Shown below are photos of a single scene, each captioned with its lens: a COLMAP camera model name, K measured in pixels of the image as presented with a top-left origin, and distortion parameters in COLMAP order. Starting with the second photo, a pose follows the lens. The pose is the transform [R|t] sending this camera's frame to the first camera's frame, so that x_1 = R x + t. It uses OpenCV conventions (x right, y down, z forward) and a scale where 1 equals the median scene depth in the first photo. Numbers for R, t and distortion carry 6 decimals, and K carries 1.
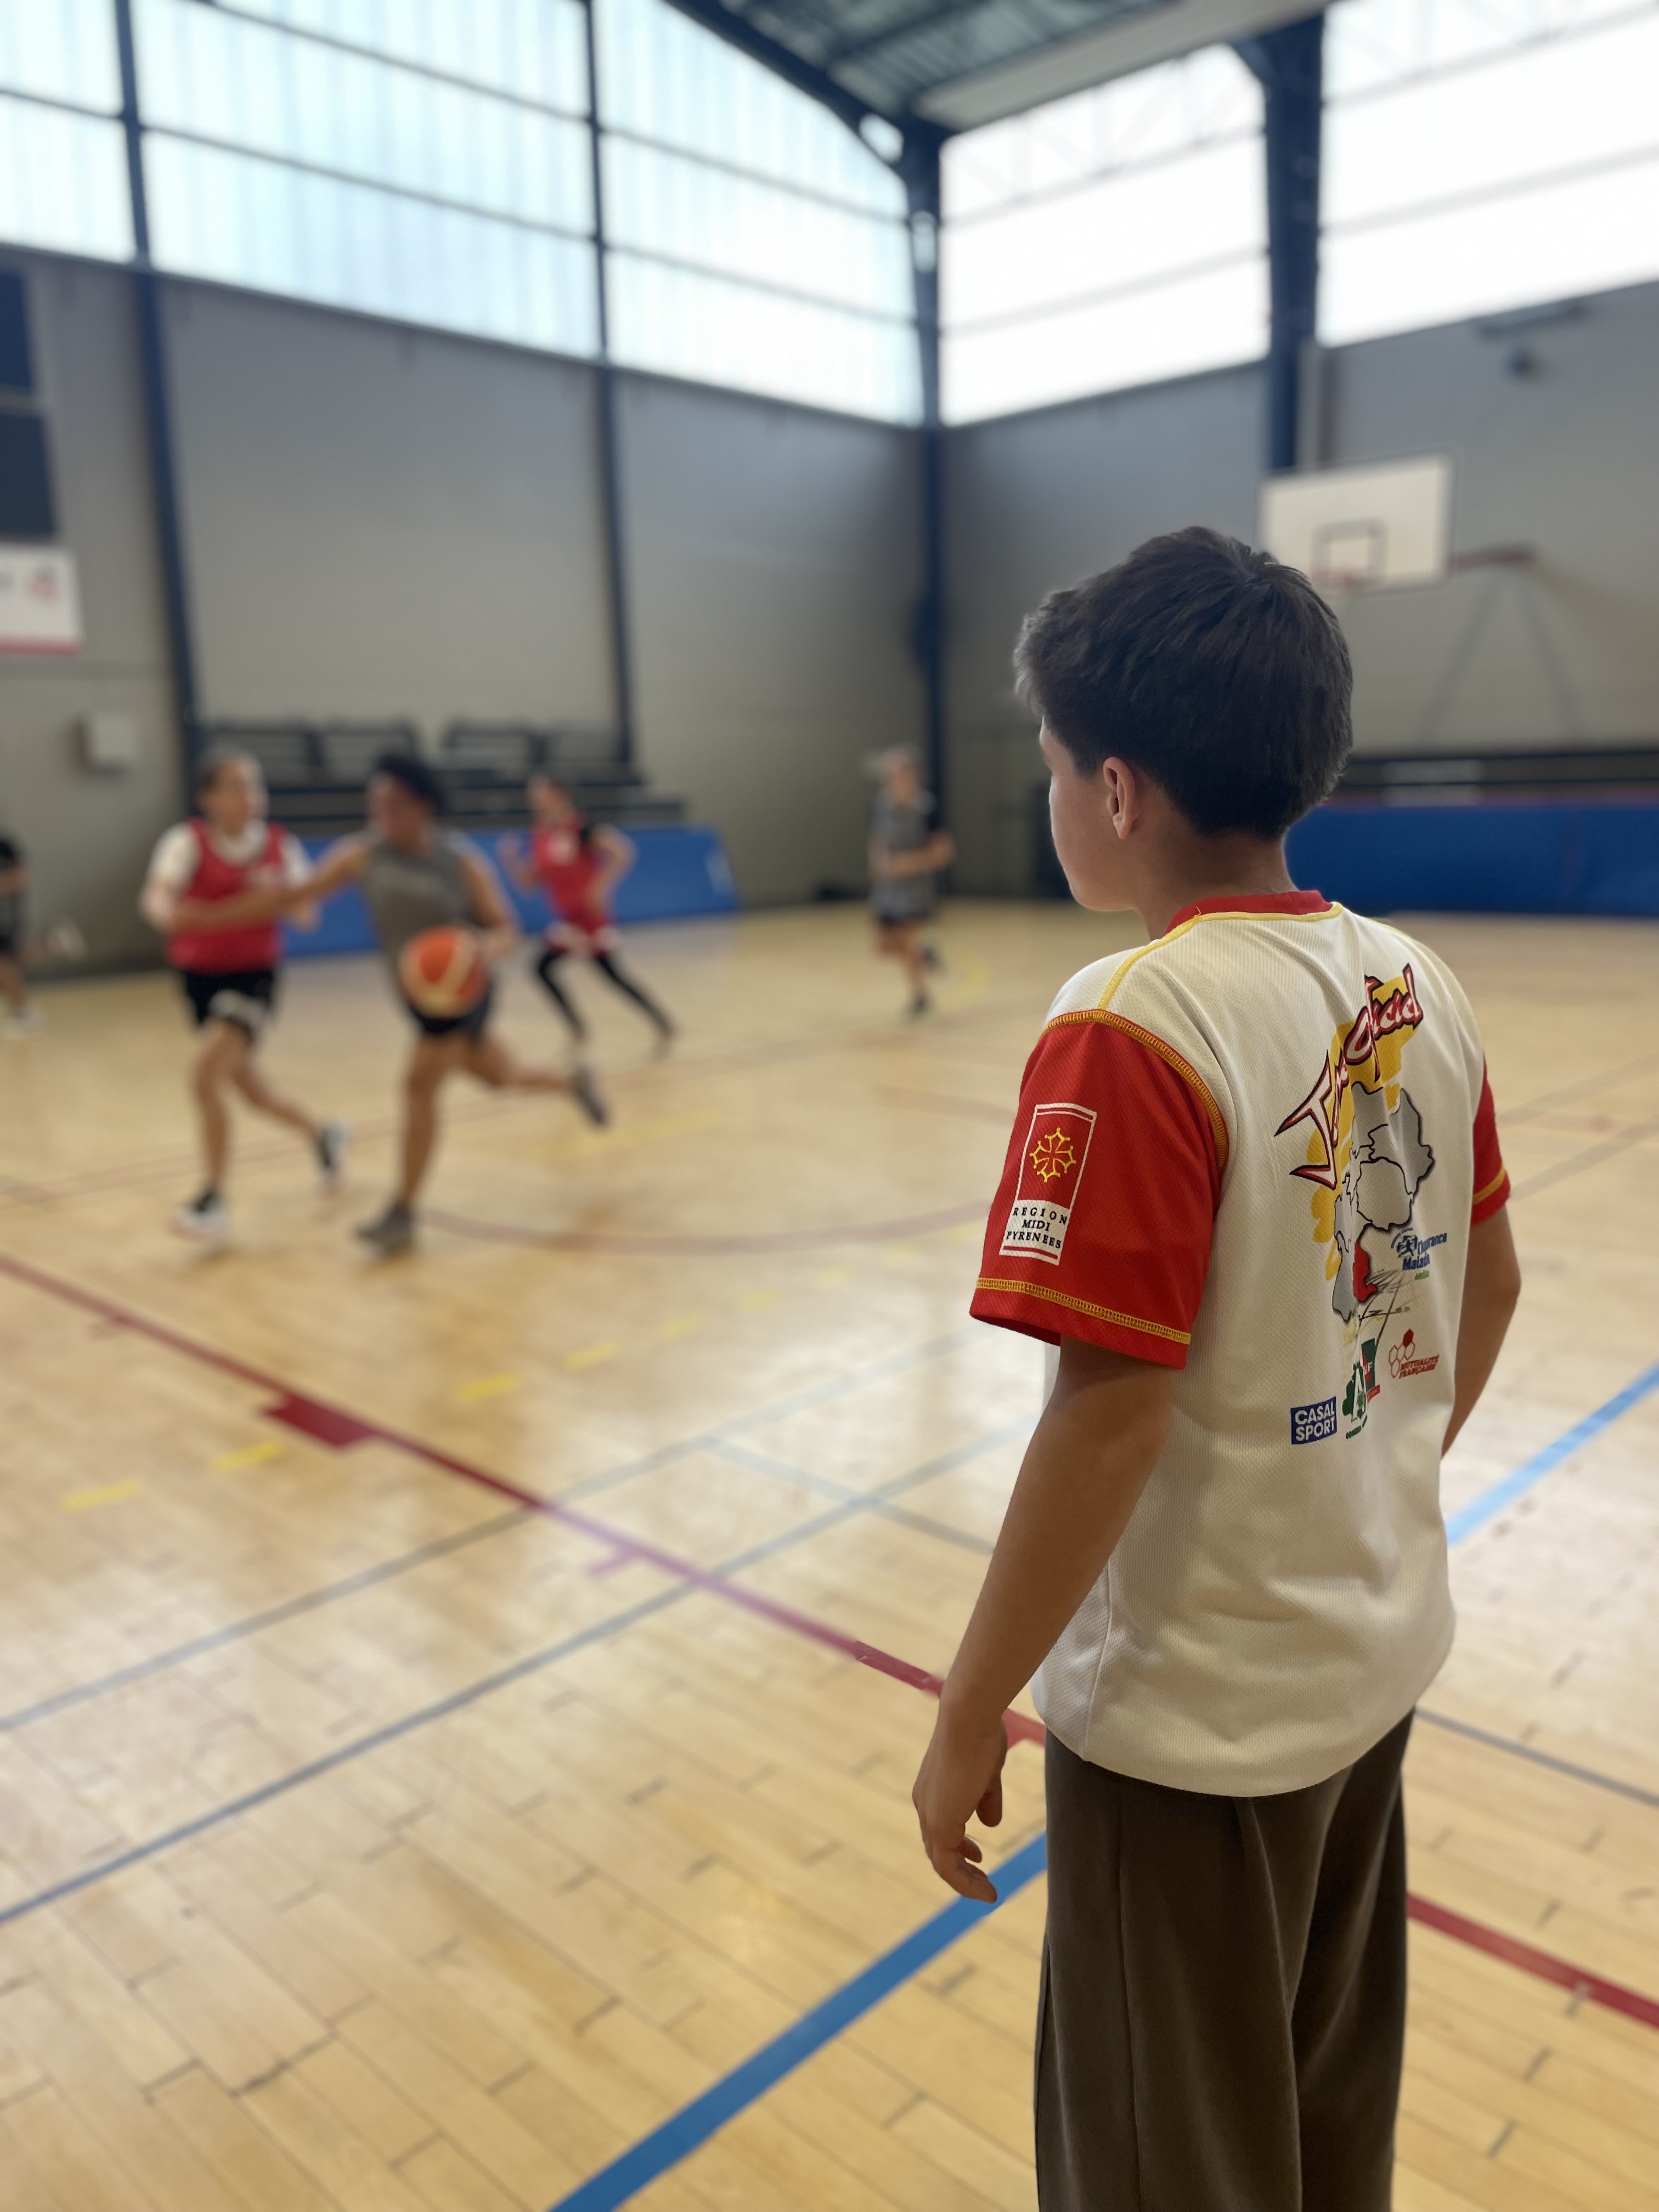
lens RADIAL K [[1676.0, 0, 829.5], [0, 1676.0, 1106.0], [0, 0, 1]] dist [0.077107, -0.080626]
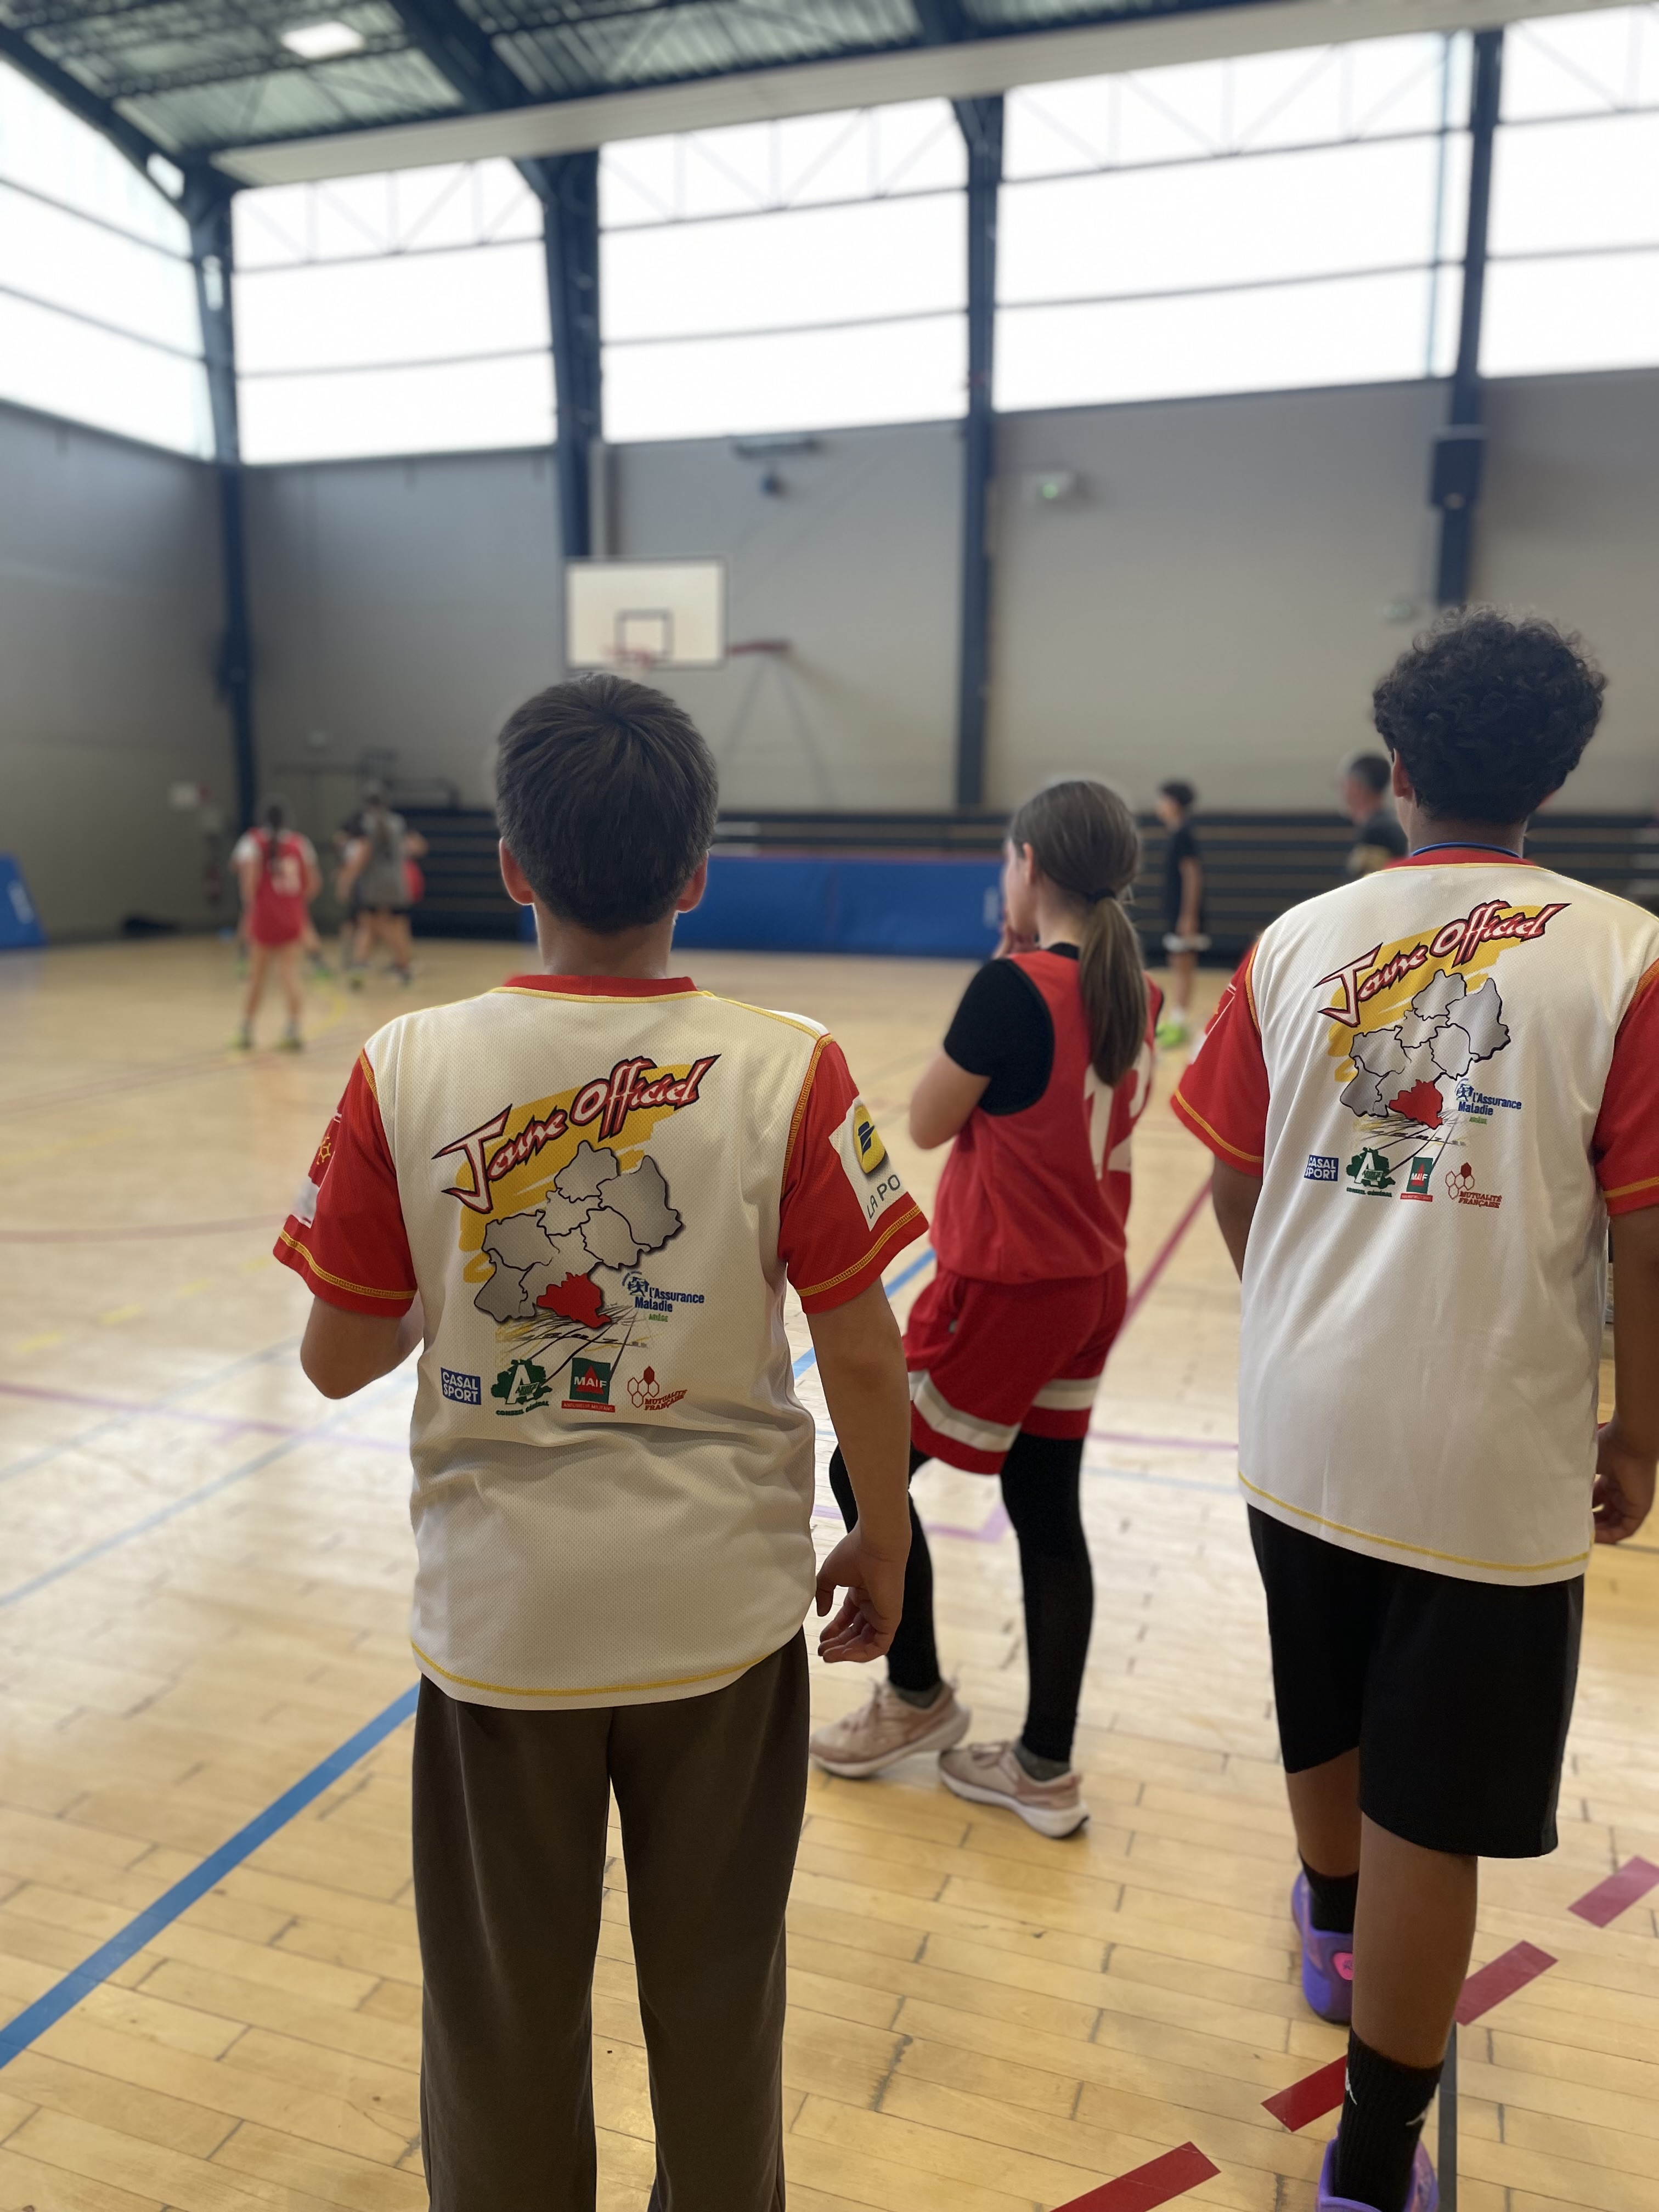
lens RADIAL K [[1676.0, 0, 829.5], [0, 1676.0, 1106.0], [0, 0, 1]] dist [0.077107, -0.080626]
pose [[0.914914, -0.032505, 0.402338, -0.036982], [0.042456, 0.998973, -0.015837, 0.010384], [-0.401410, 0.031571, 0.915354, -0.060966]]
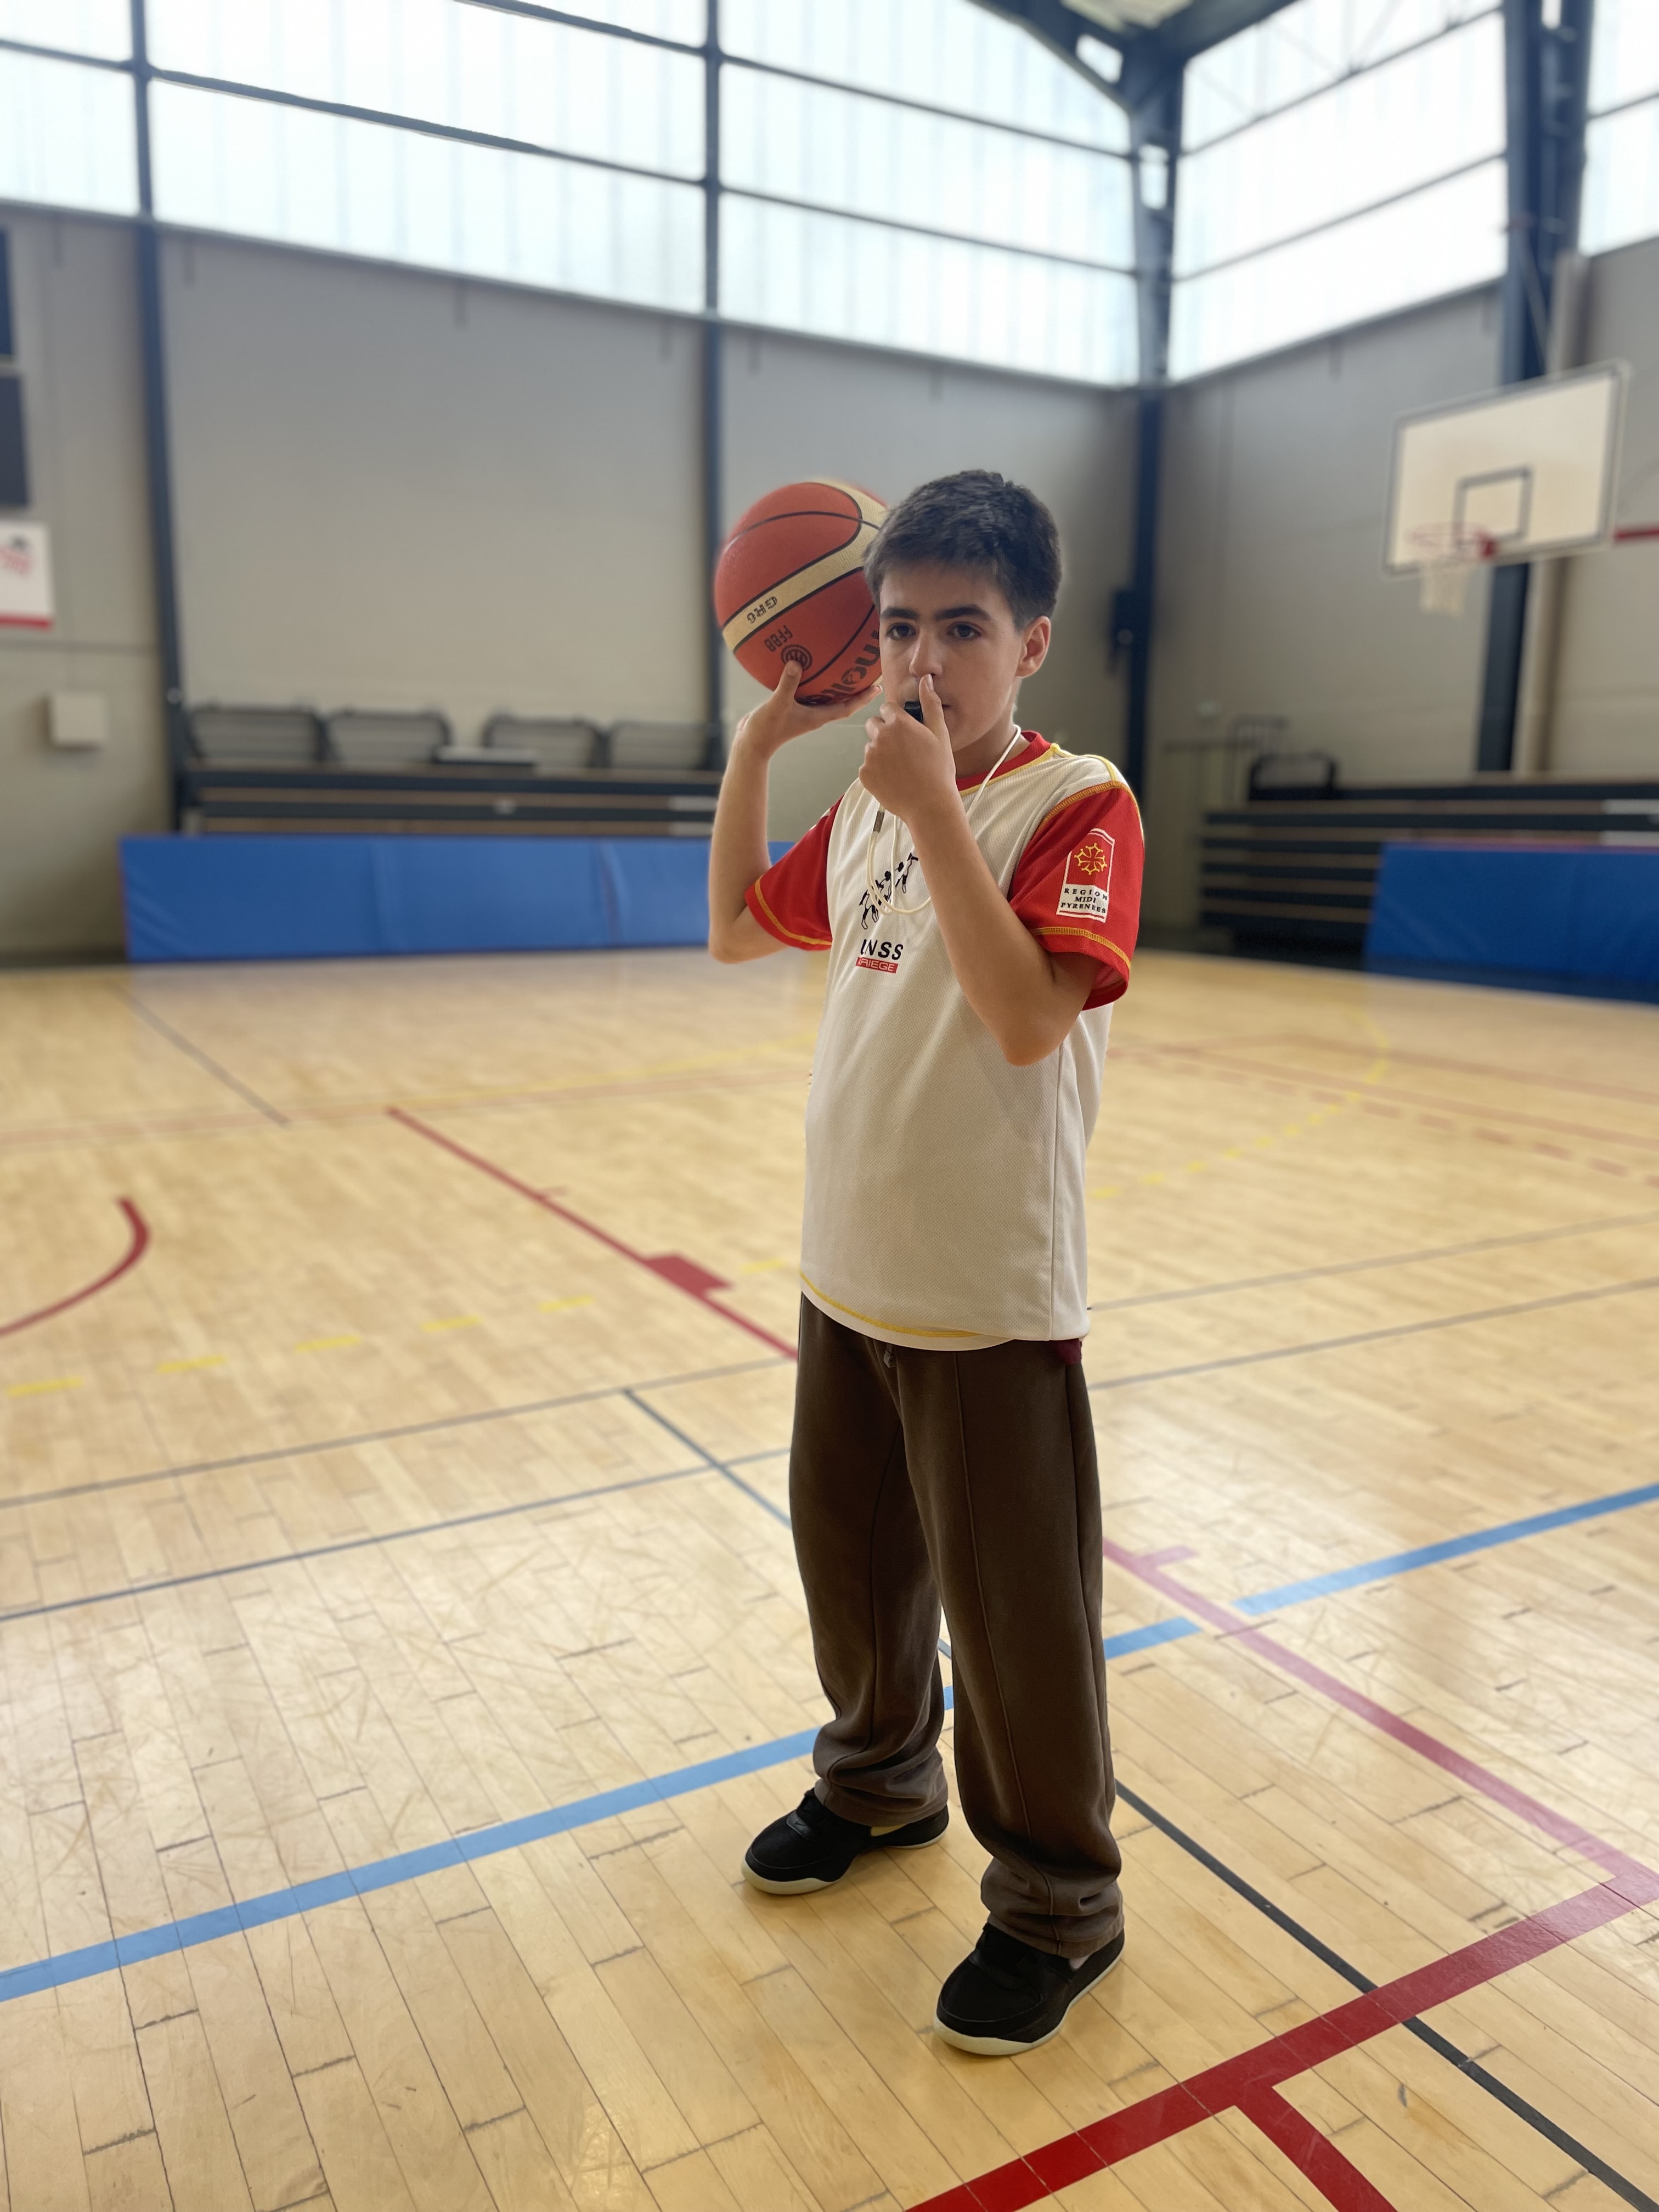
lens RADIAL K [[1687.6, 0, 829.5], [0, 1687.6, 1106.0], [0, 0, 1]] dist [0.000851, -0.005991]
pose [[0.953595, 0.091394, -0.286887, 0.212431], [-0.096140, 0.995365, -0.002470, -0.031159], [0.285331, 0.029936, 0.957961, 0.180108]]
